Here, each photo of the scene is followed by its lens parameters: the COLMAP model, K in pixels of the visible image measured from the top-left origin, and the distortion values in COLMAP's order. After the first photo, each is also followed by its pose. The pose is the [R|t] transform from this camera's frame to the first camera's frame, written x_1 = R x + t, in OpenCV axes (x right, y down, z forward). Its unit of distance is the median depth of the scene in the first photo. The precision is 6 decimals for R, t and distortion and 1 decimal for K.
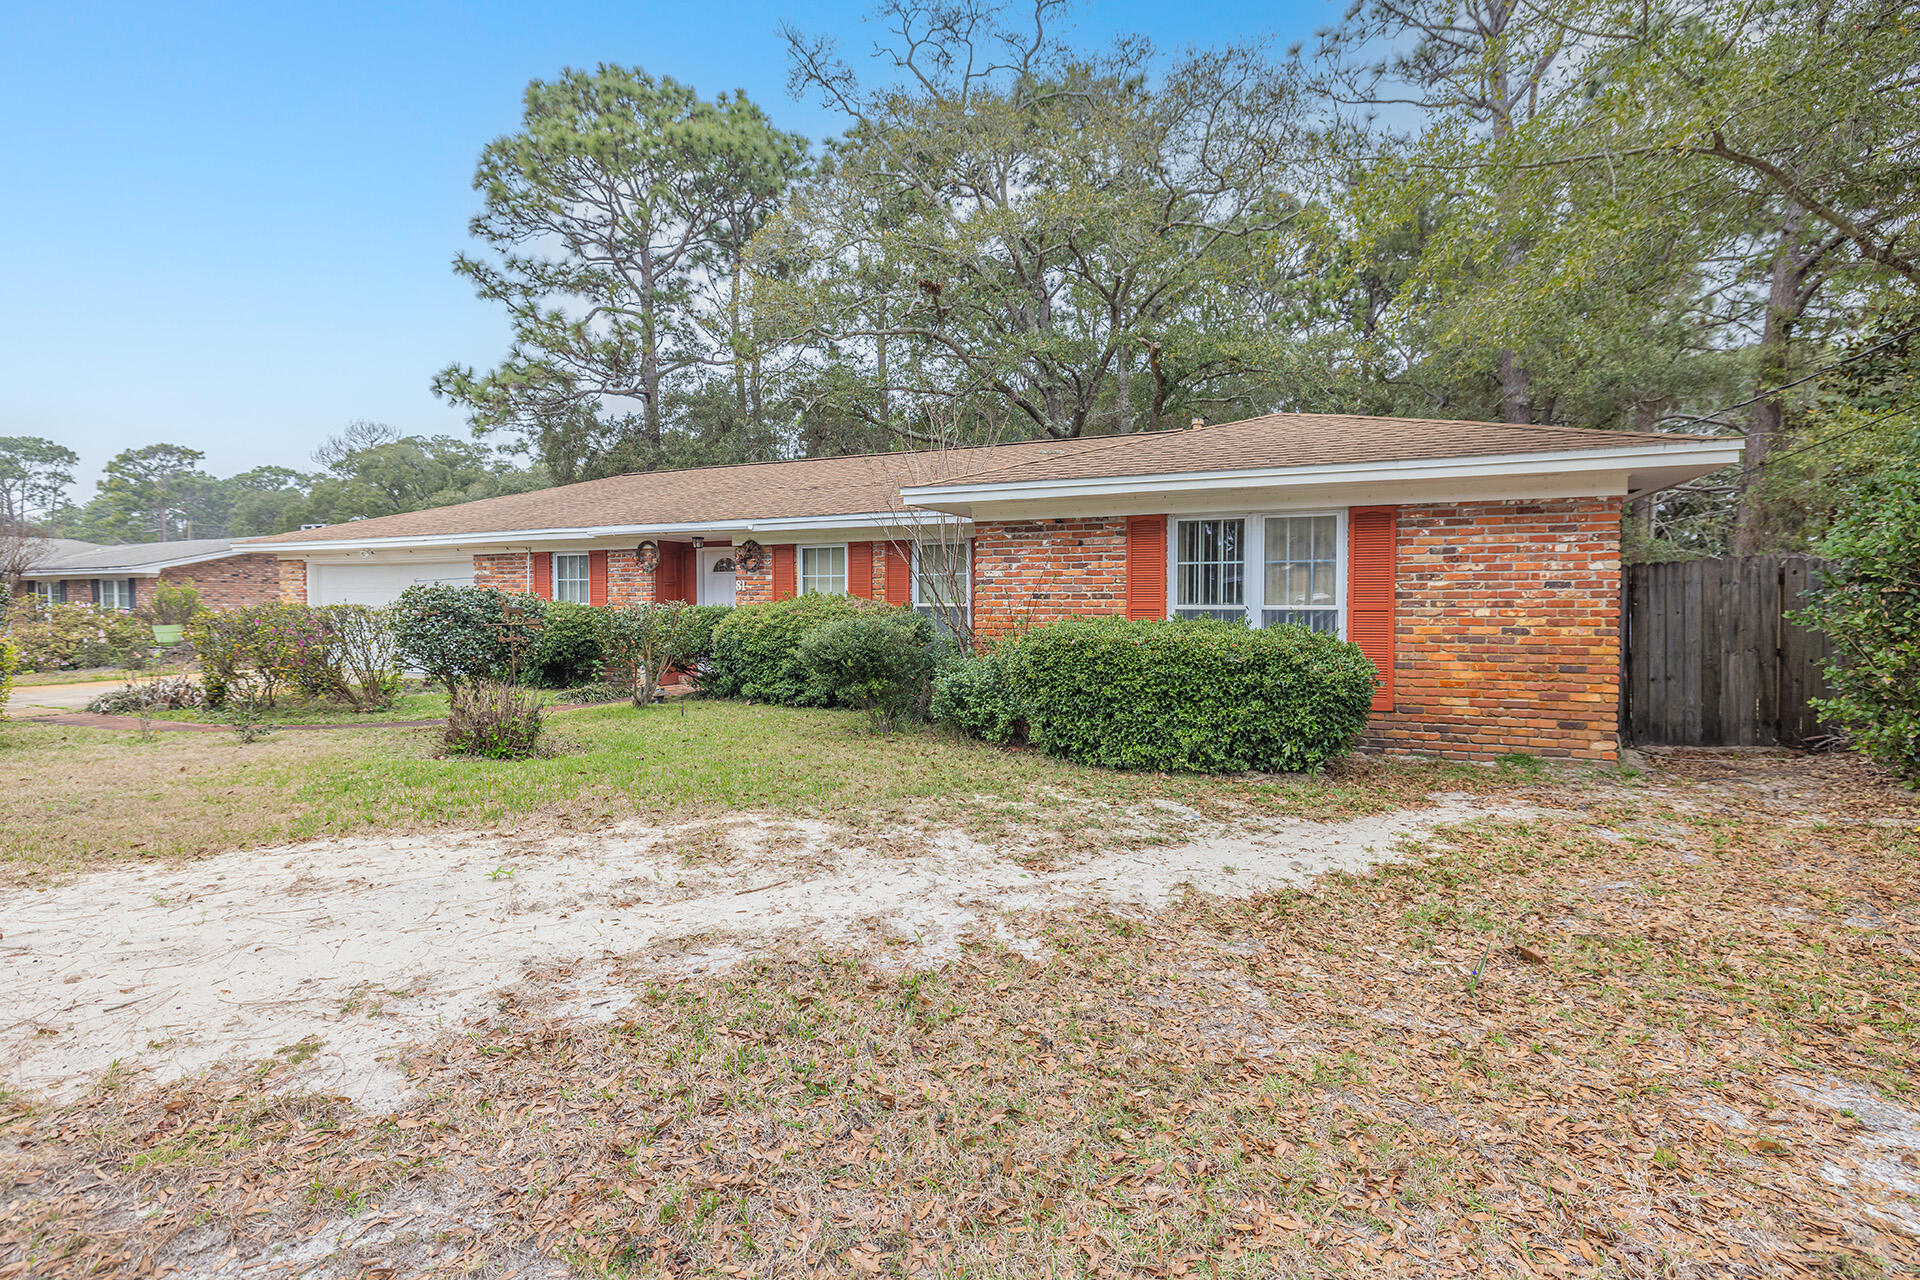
lens RADIAL K [[899.8, 0, 959.5], [0, 899.8, 634.9], [0, 0, 1]] dist [-0.004550, -0.000380]
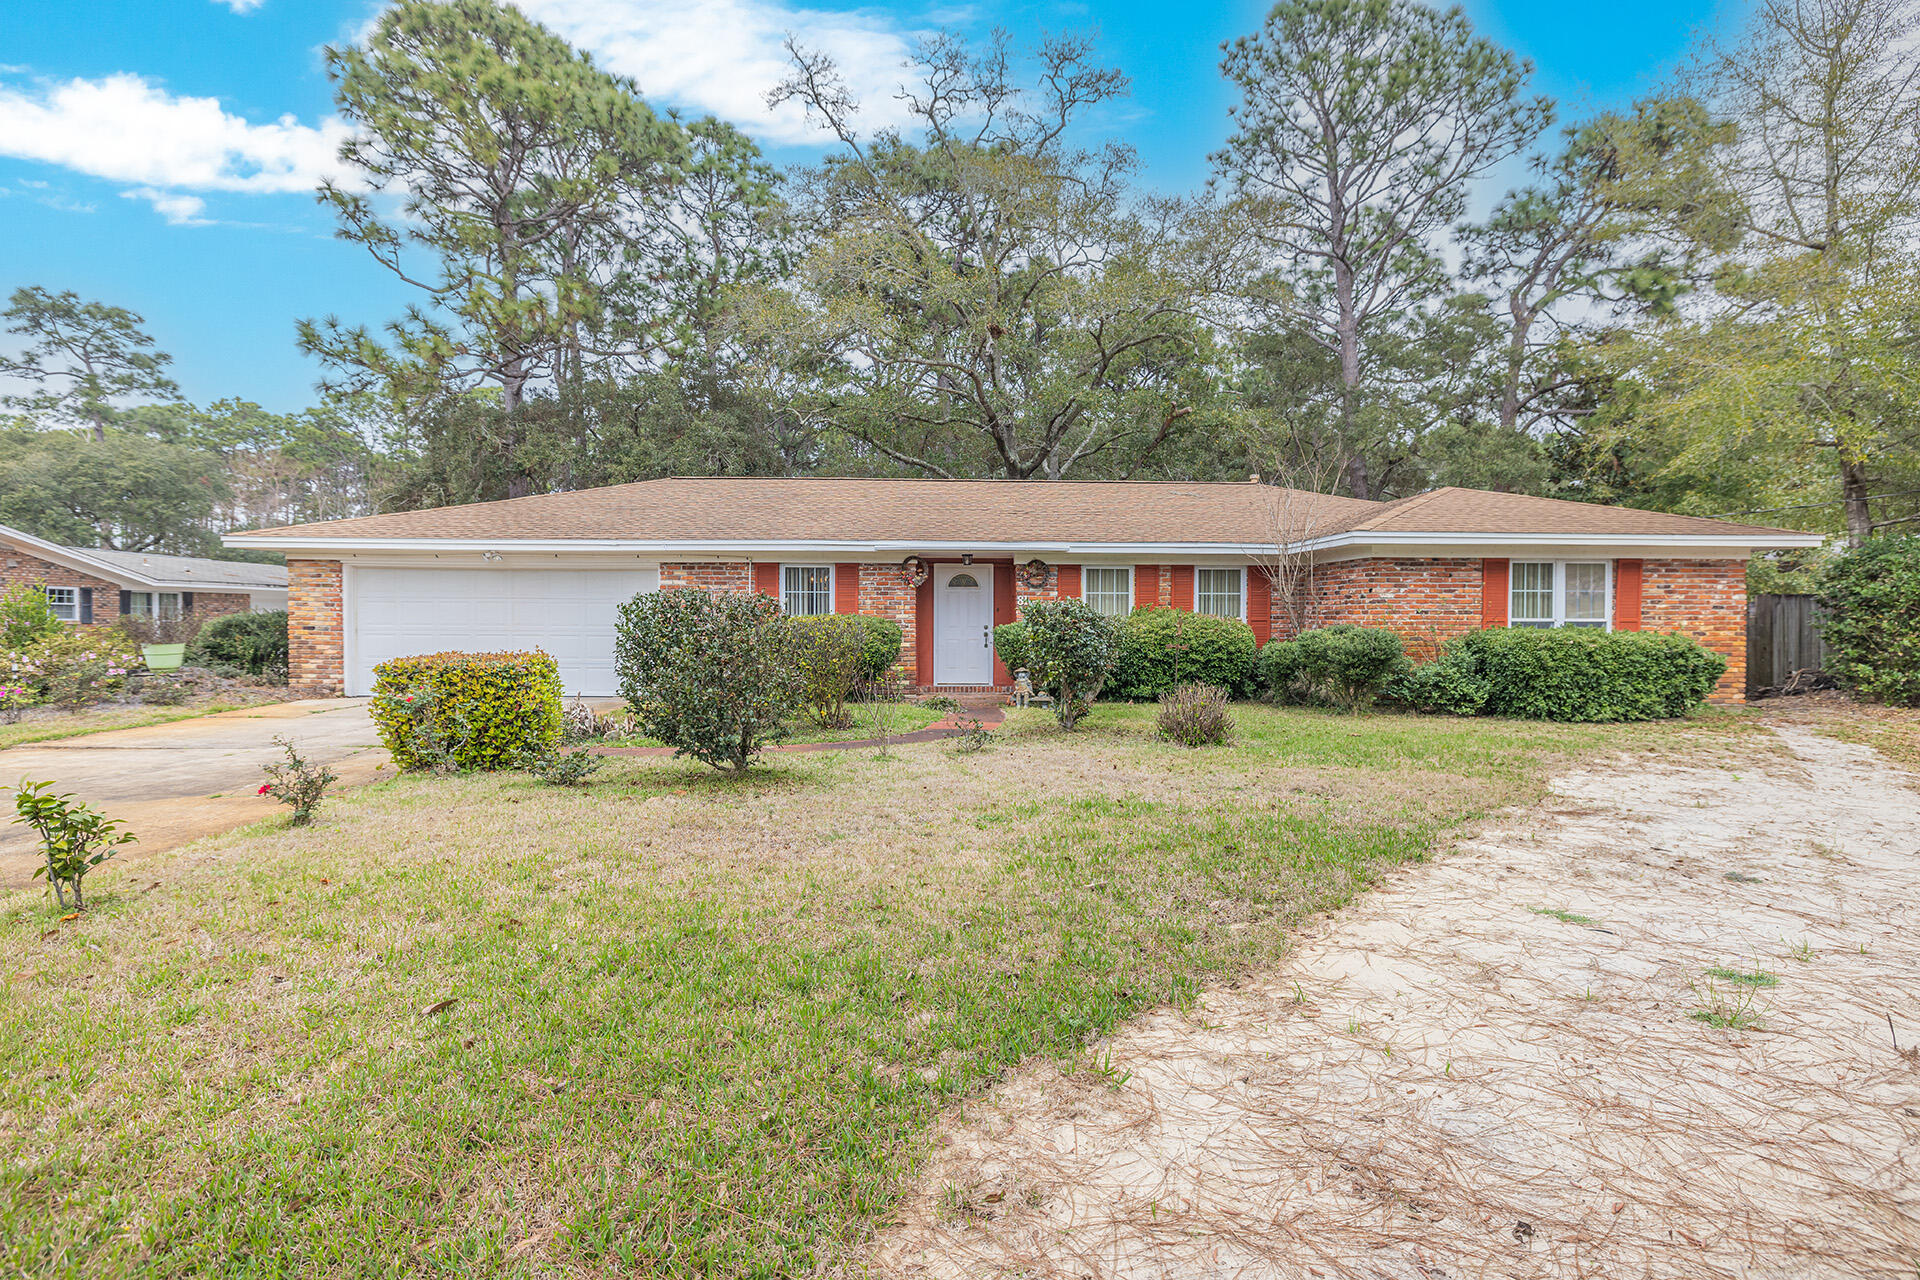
lens RADIAL K [[899.8, 0, 953.3], [0, 899.8, 634.5], [0, 0, 1]] dist [-0.004550, -0.000380]
pose [[0.886014, -0.008739, 0.463576, -1.238091], [0.014976, 0.999840, -0.009774, -0.005820], [-0.463417, 0.015602, 0.886003, 0.102056]]
